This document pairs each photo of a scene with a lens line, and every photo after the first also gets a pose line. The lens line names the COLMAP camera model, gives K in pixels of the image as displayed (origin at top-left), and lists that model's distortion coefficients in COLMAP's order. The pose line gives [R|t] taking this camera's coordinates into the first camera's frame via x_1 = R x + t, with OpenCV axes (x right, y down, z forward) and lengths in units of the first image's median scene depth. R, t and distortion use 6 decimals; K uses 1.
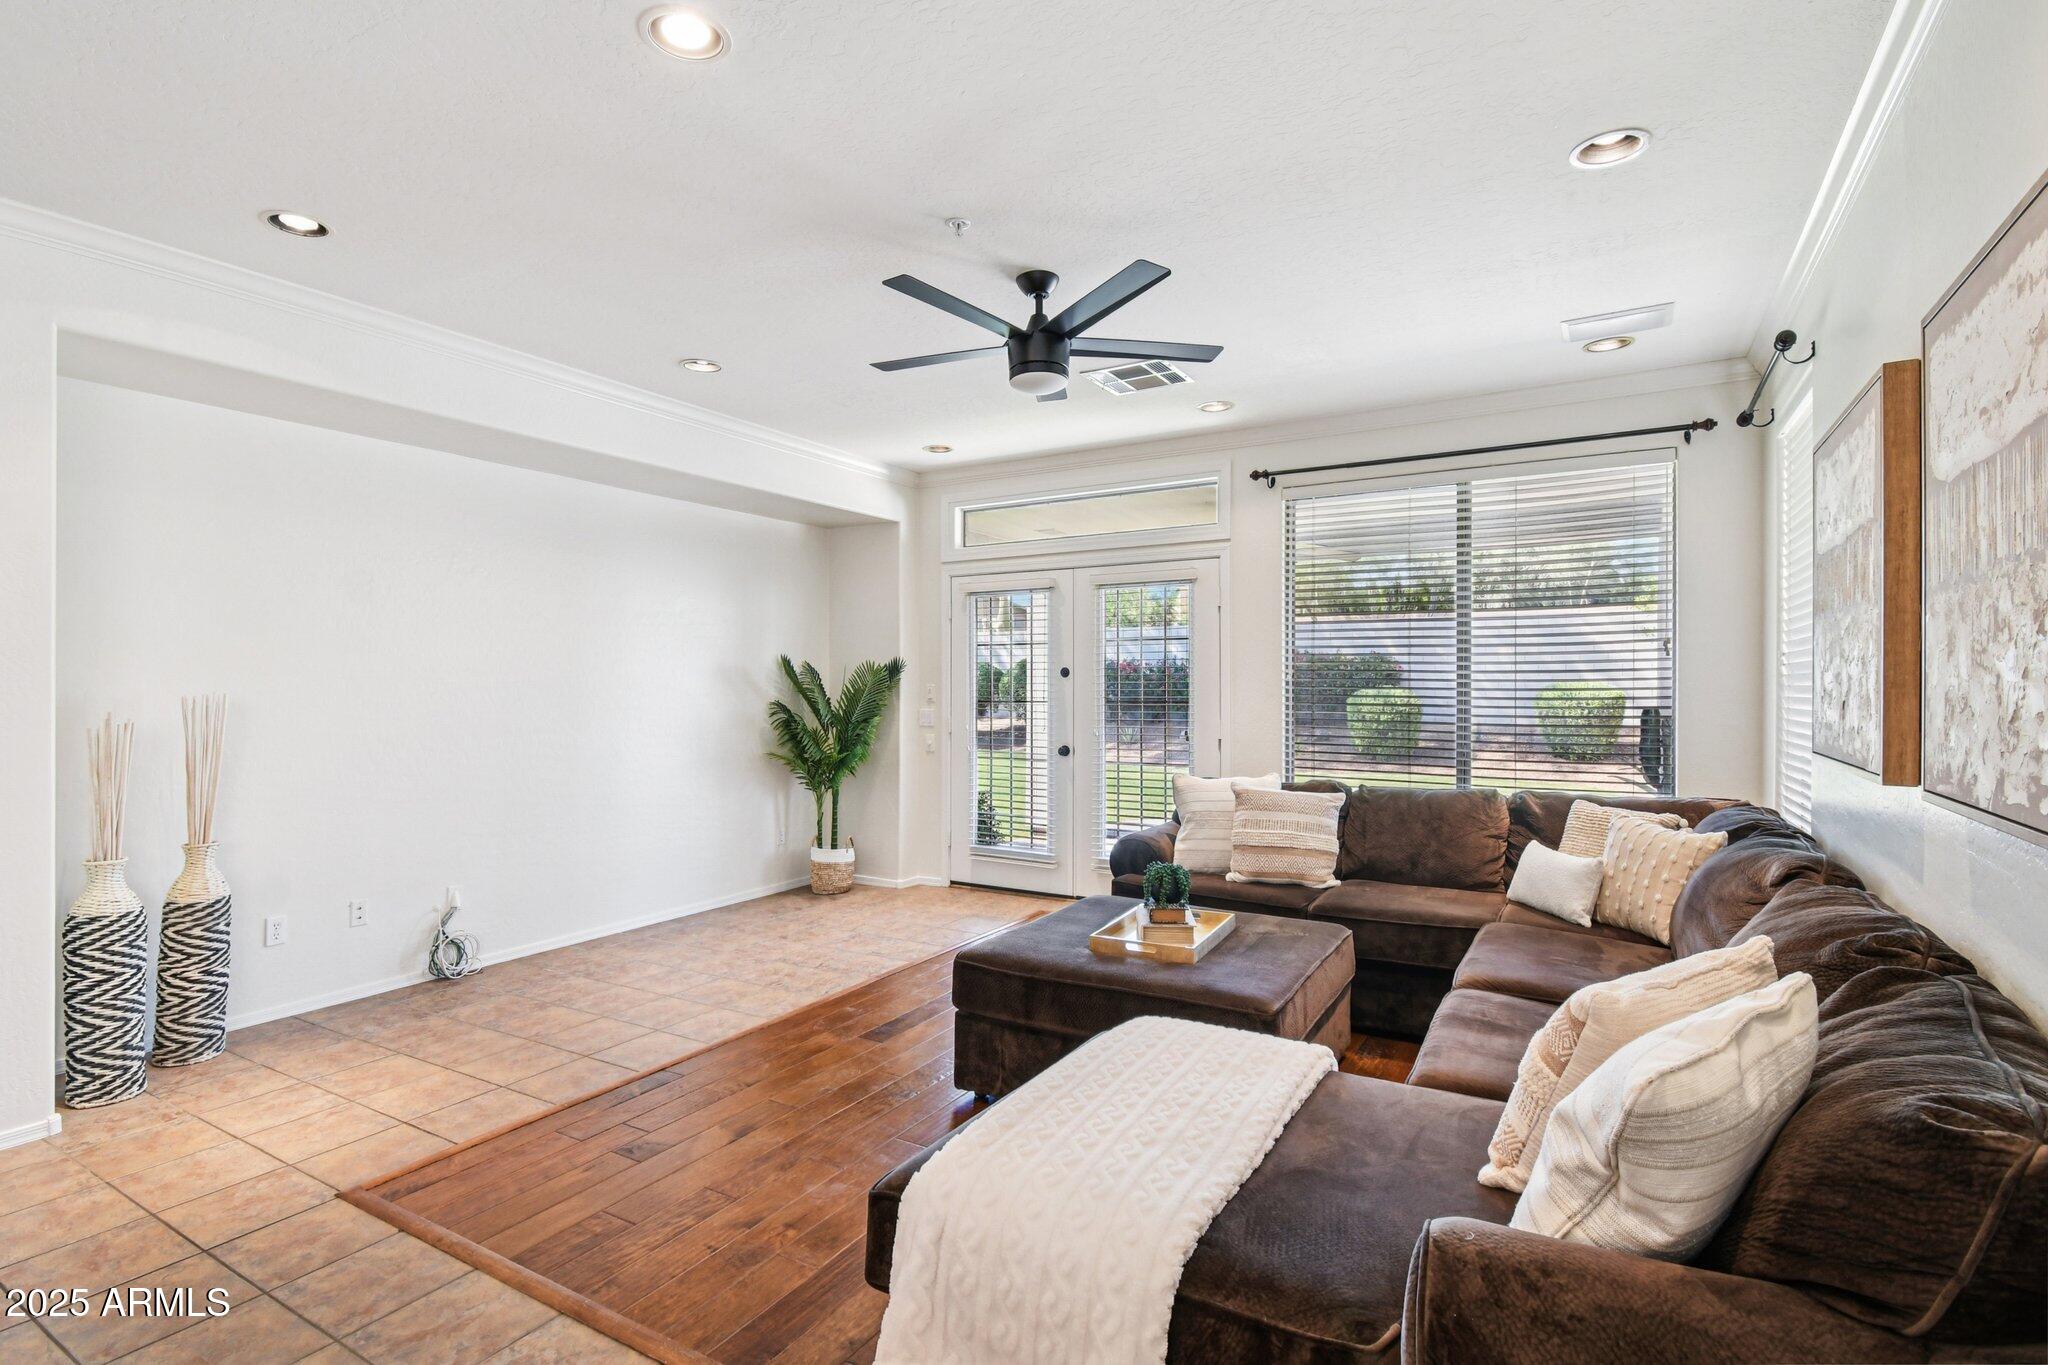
lens RADIAL K [[985.0, 0, 1020.9], [0, 985.0, 684.3], [0, 0, 1]] dist [0.006516, 0.000474]
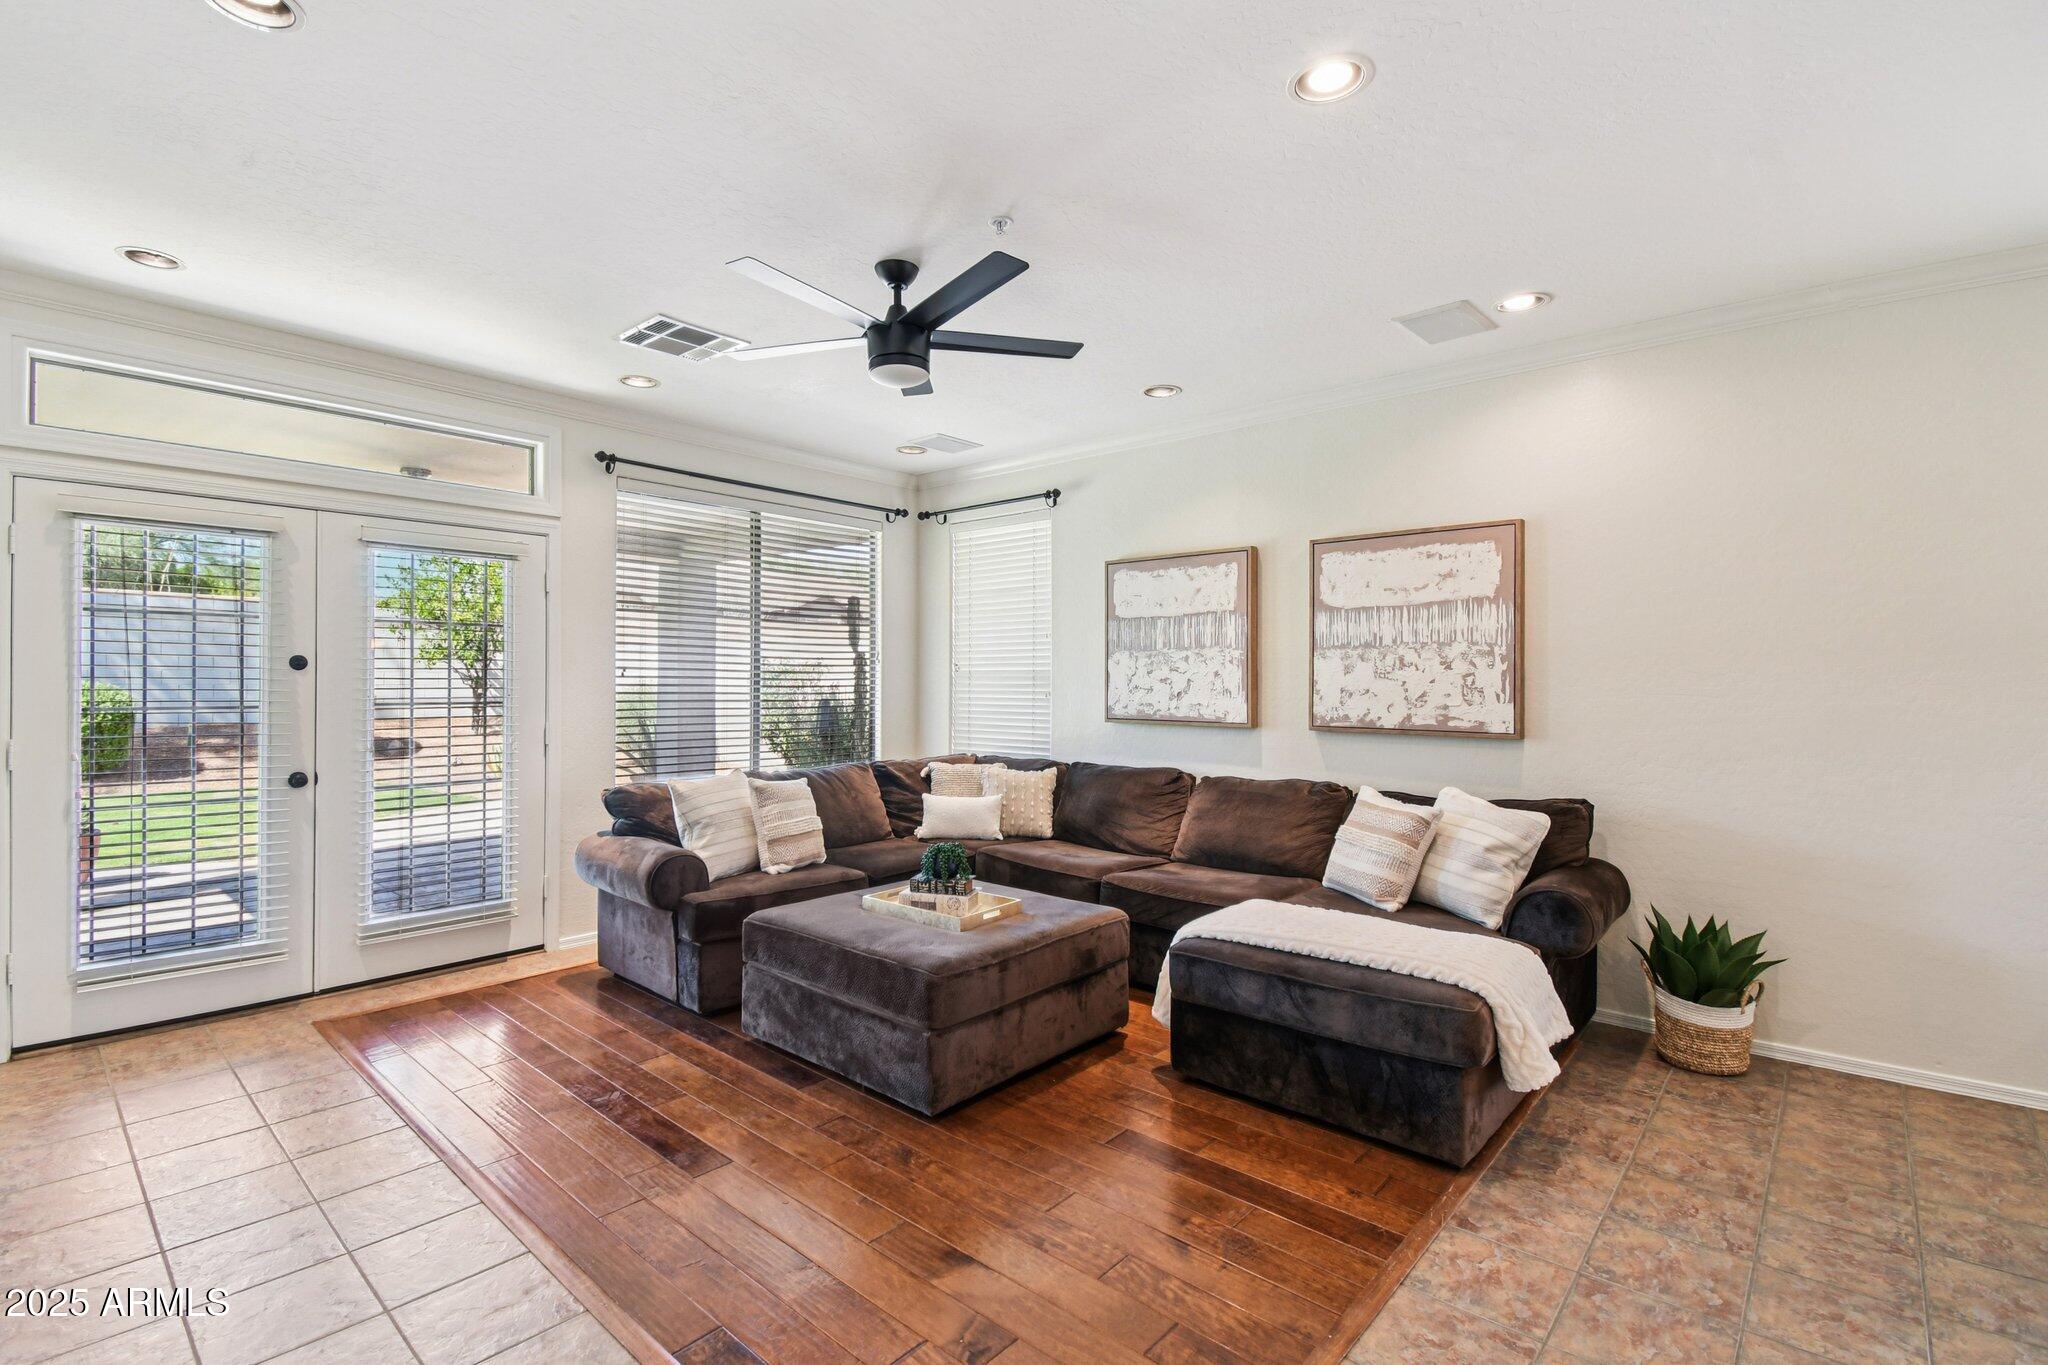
lens RADIAL K [[922.5, 0, 1021.2], [0, 922.5, 682.7], [0, 0, 1]] dist [-0.000362, -0.000197]
pose [[0.176368, -0.000423, 0.984324, -0.662347], [-0.005443, 0.999984, 0.001405, -0.002944], [-0.984309, -0.005605, 0.176363, 0.553175]]
